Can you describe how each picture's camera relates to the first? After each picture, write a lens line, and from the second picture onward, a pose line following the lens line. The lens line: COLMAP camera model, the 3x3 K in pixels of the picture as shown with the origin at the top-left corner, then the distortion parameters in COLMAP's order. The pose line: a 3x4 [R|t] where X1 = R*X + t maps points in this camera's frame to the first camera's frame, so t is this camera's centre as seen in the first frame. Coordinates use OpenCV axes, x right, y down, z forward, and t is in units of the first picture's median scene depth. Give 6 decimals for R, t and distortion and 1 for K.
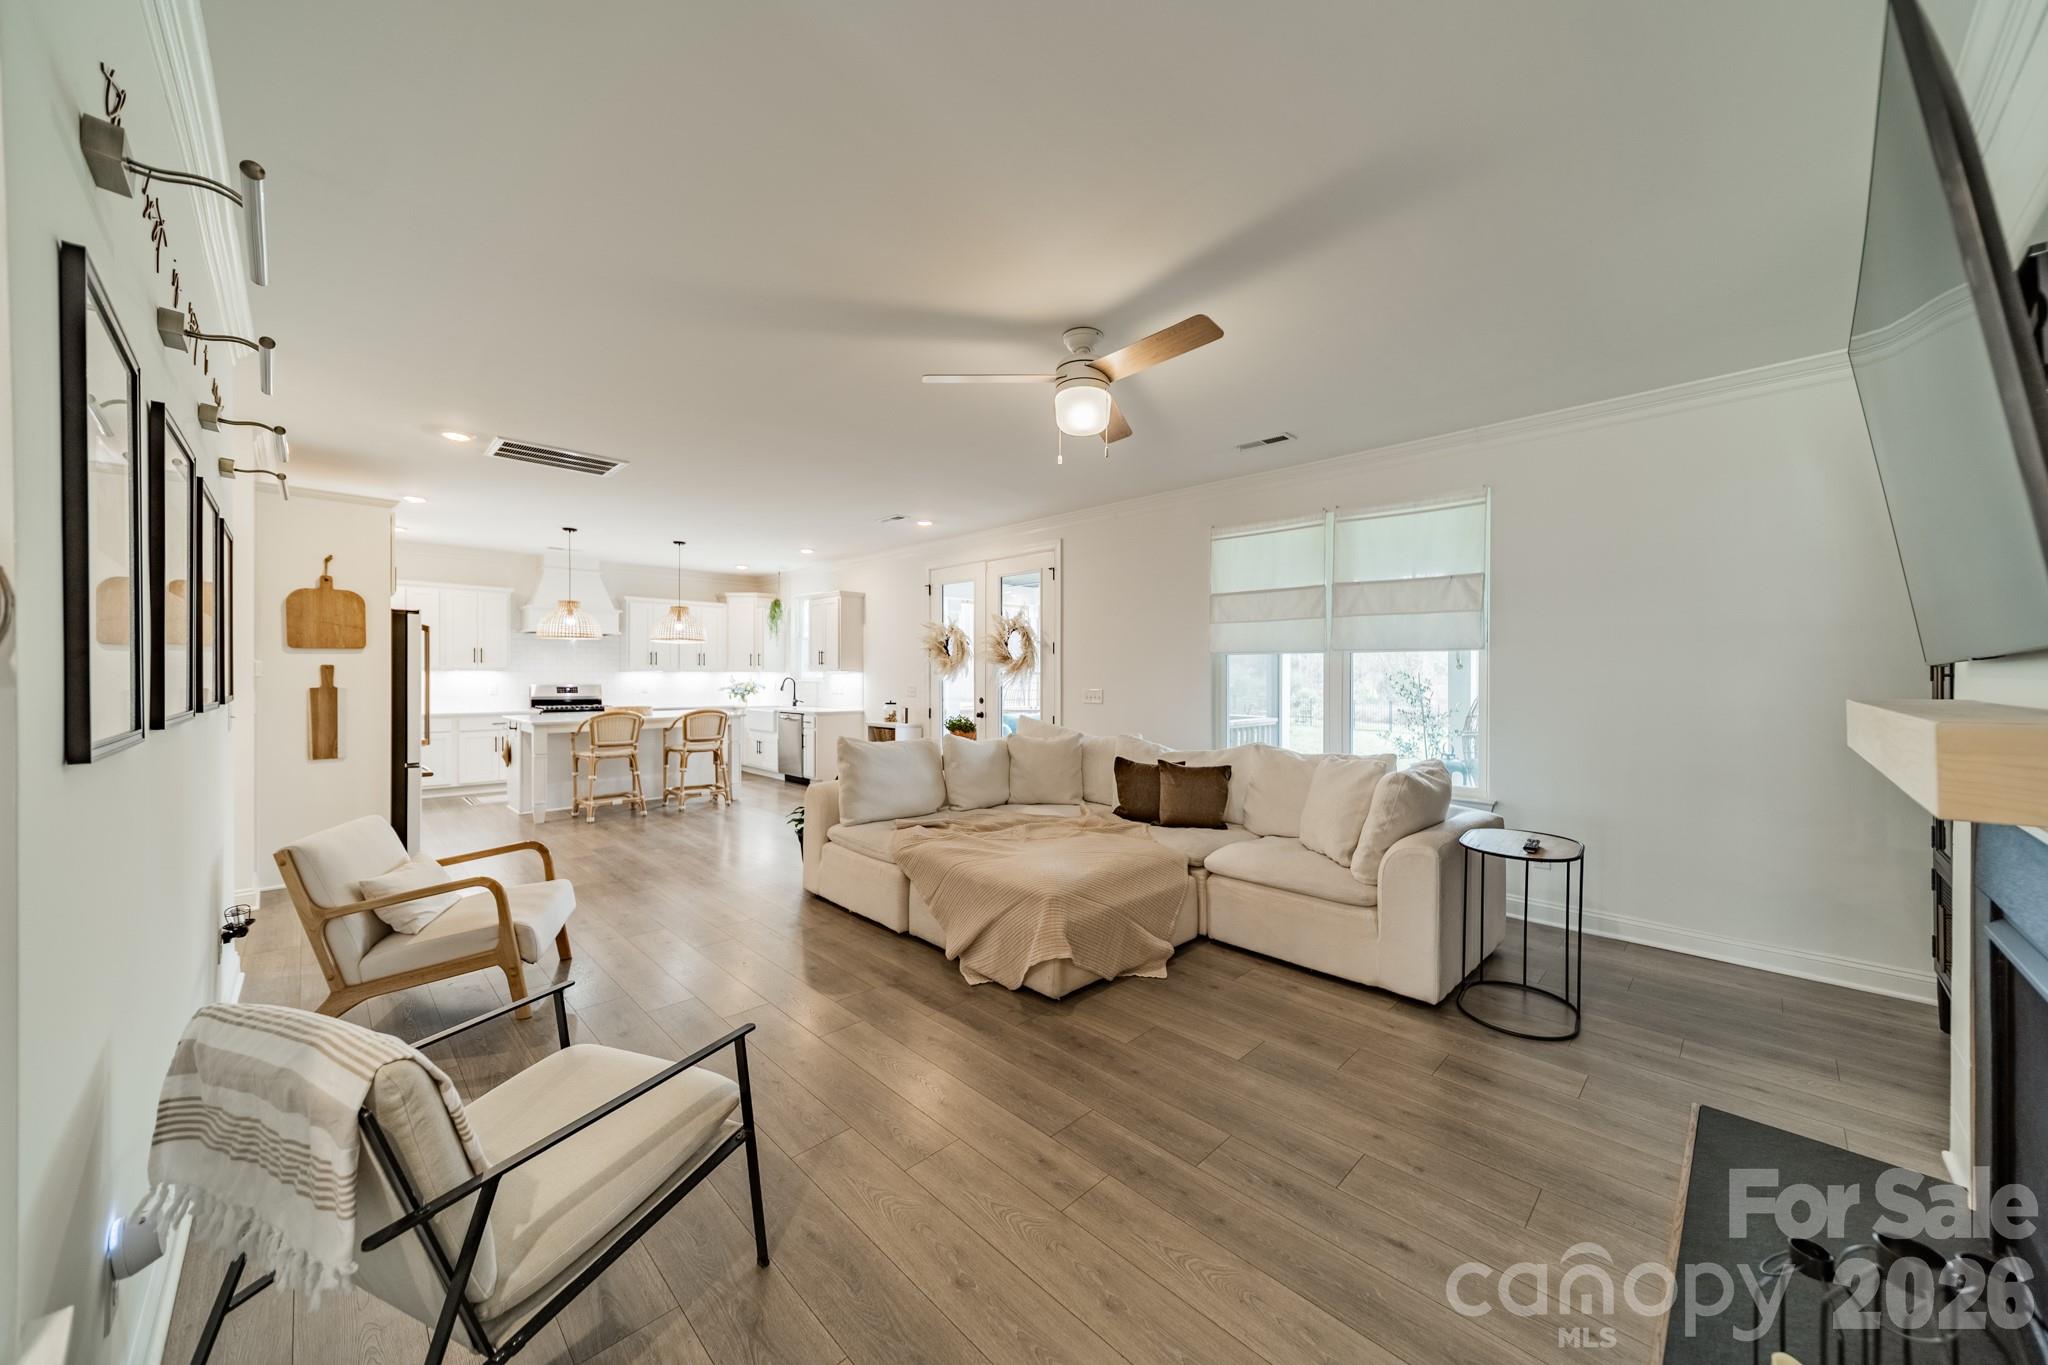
lens RADIAL K [[728.1, 0, 1029.3], [0, 728.1, 679.7], [0, 0, 1]] dist [0.007253, -0.000023]
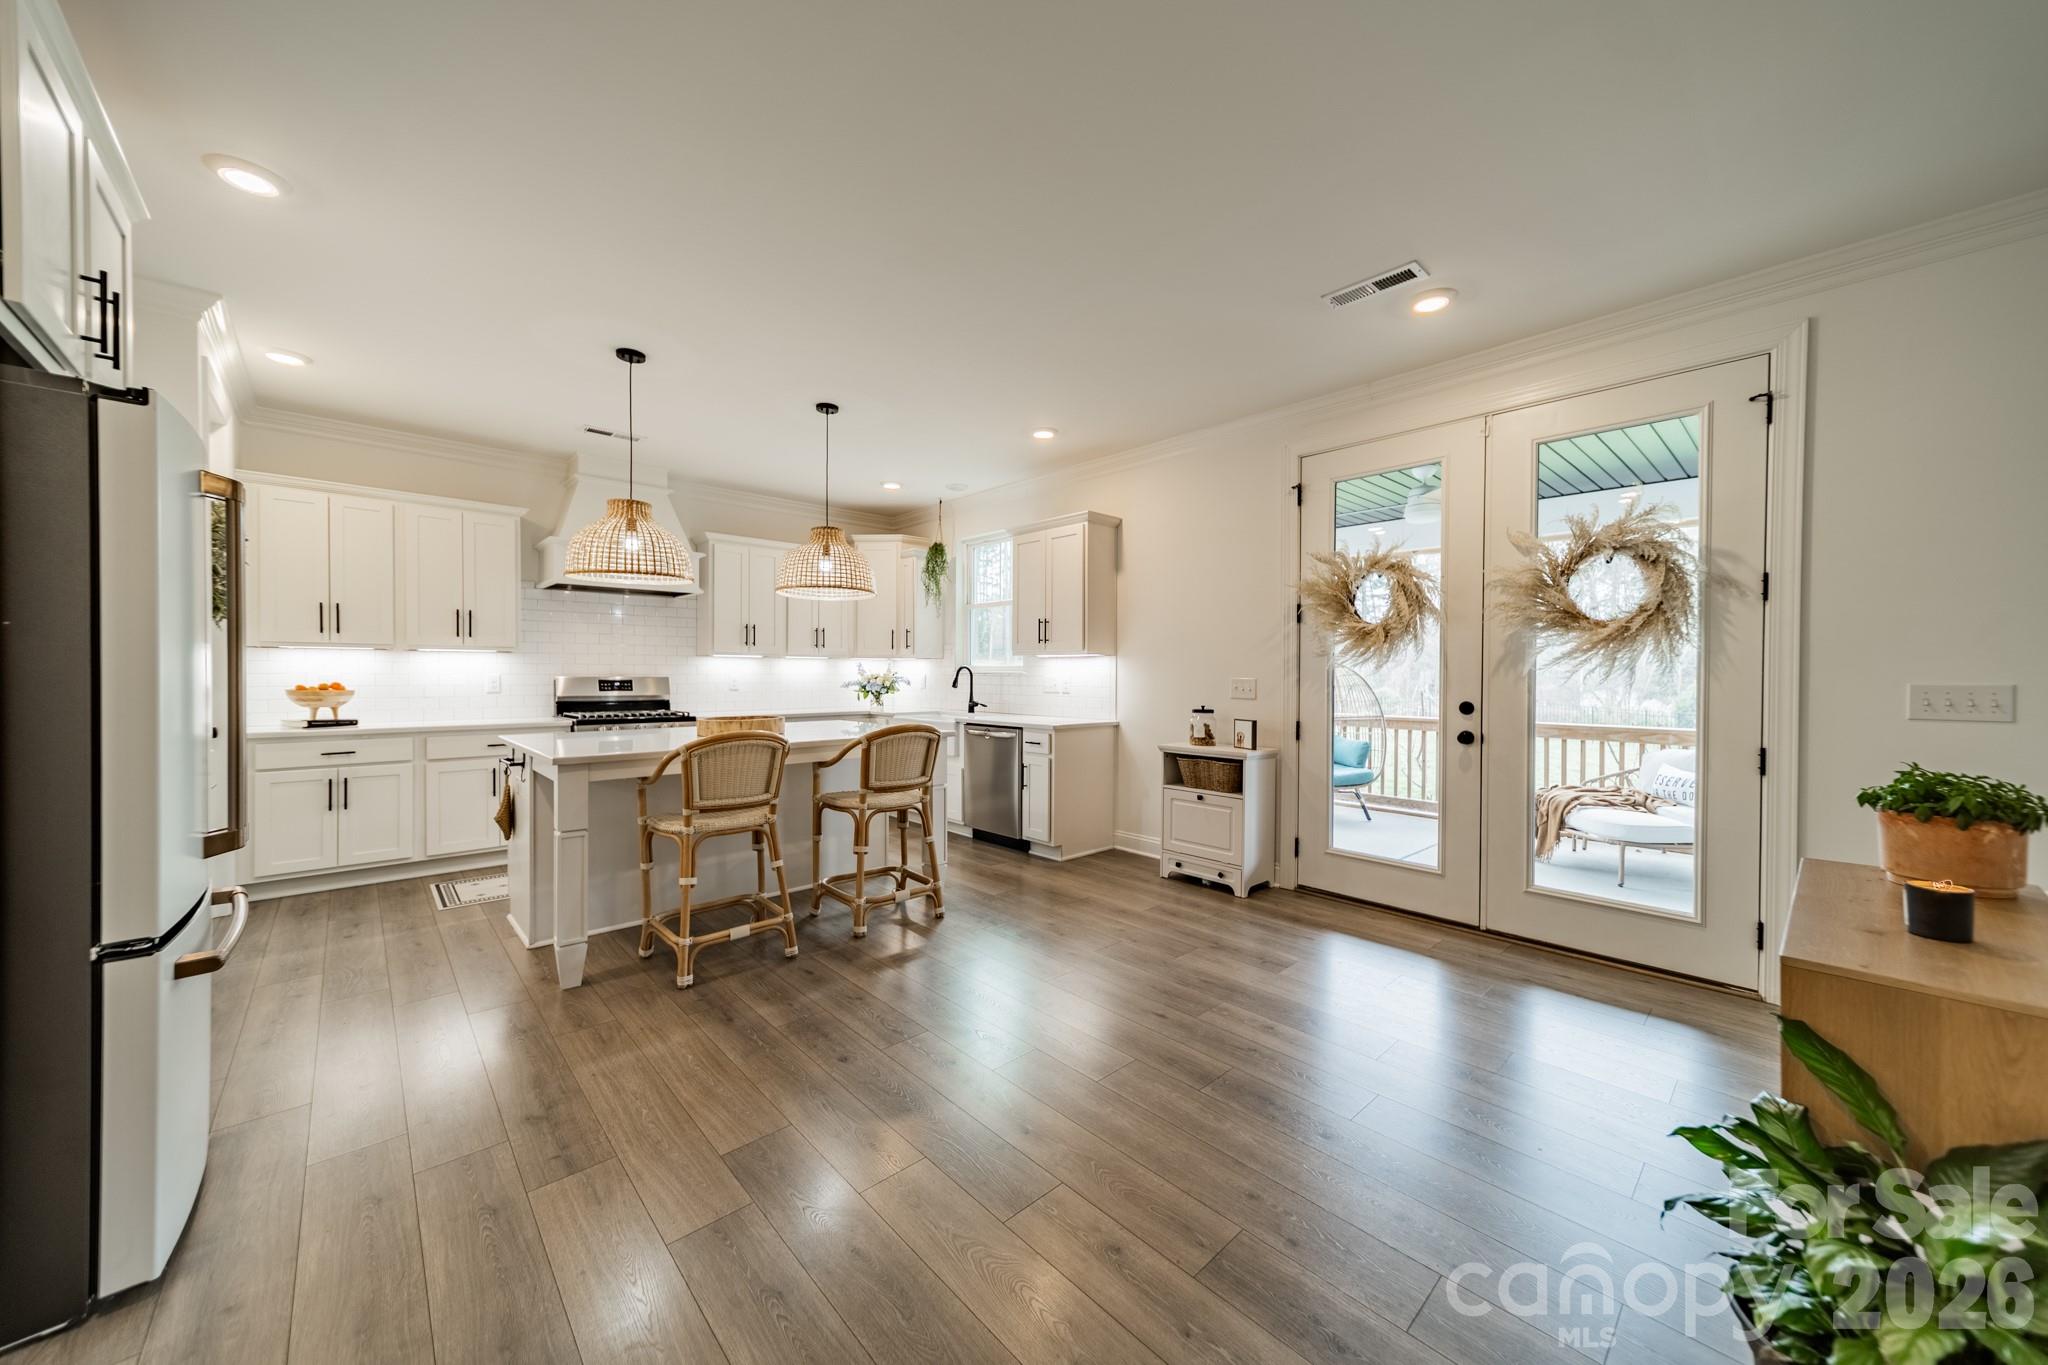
lens RADIAL K [[728.1, 0, 1025.8], [0, 728.1, 679.6], [0, 0, 1]] dist [0.007253, -0.000023]
pose [[0.999536, 0.002577, -0.030360, -0.335667], [-0.002526, 0.999995, 0.001722, 0.009148], [0.030364, -0.001645, 0.999538, 0.497604]]
